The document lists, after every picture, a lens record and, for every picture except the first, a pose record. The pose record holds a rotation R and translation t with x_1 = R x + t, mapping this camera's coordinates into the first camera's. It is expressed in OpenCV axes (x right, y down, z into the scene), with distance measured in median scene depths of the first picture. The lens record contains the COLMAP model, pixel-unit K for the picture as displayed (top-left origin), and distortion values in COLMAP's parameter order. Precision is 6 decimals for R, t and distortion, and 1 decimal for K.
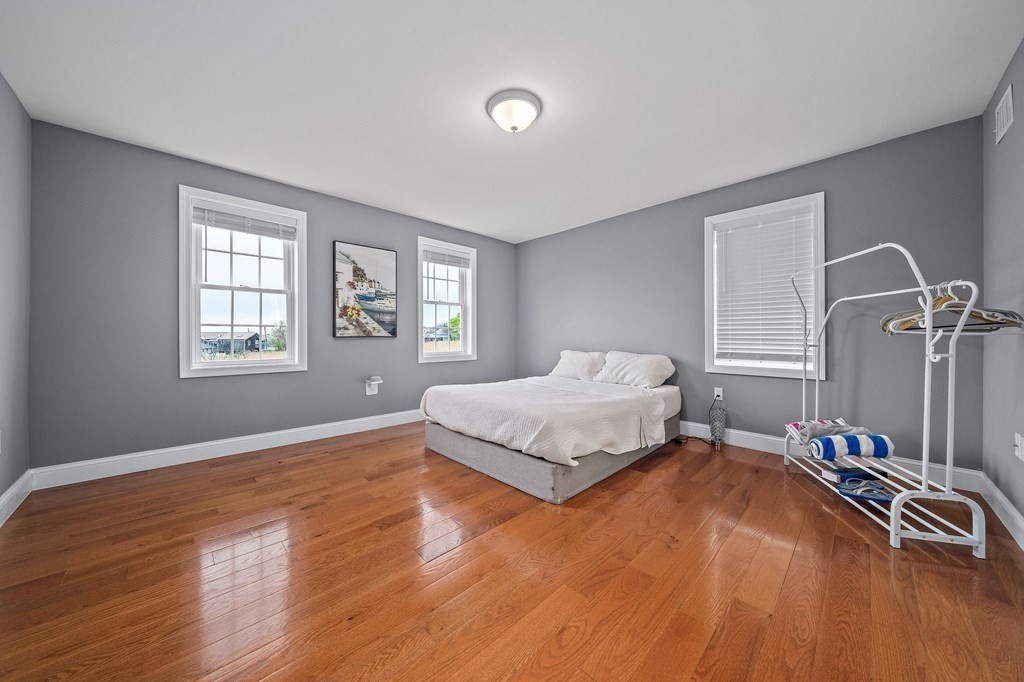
lens RADIAL K [[349.9, 0, 513.6], [0, 349.9, 335.9], [0, 0, 1]] dist [-0.000588, -0.000121]
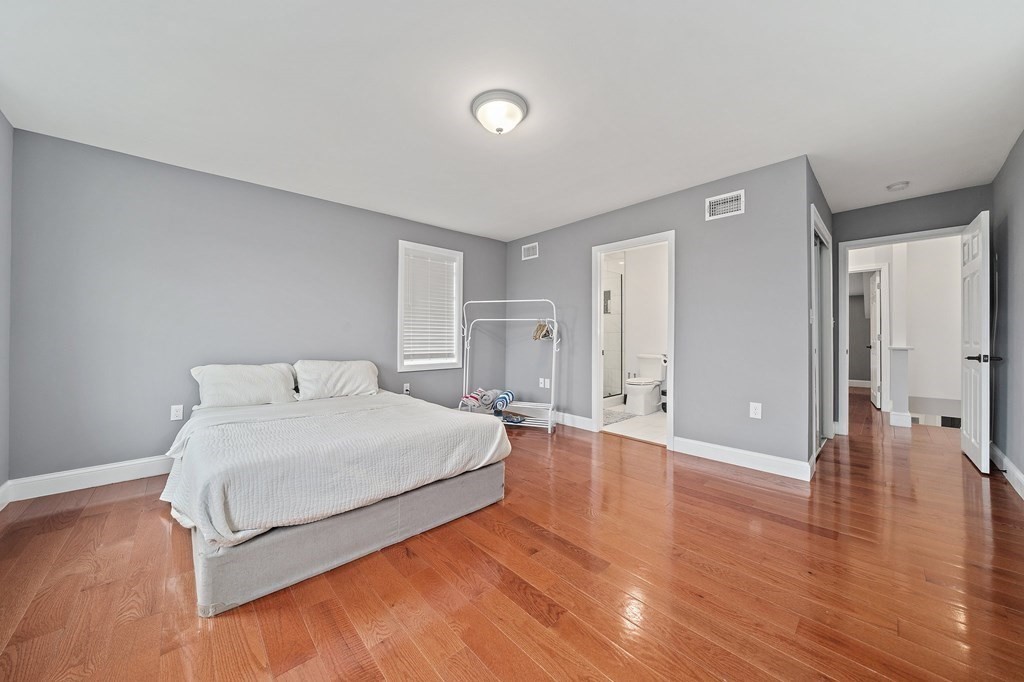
lens RADIAL K [[349.9, 0, 513.6], [0, 349.9, 335.9], [0, 0, 1]] dist [-0.000588, -0.000121]
pose [[0.023741, 0.007132, 0.999693, -0.753143], [0.000993, 0.999974, -0.007158, -0.010155], [-0.999718, 0.001163, 0.023734, 0.735911]]
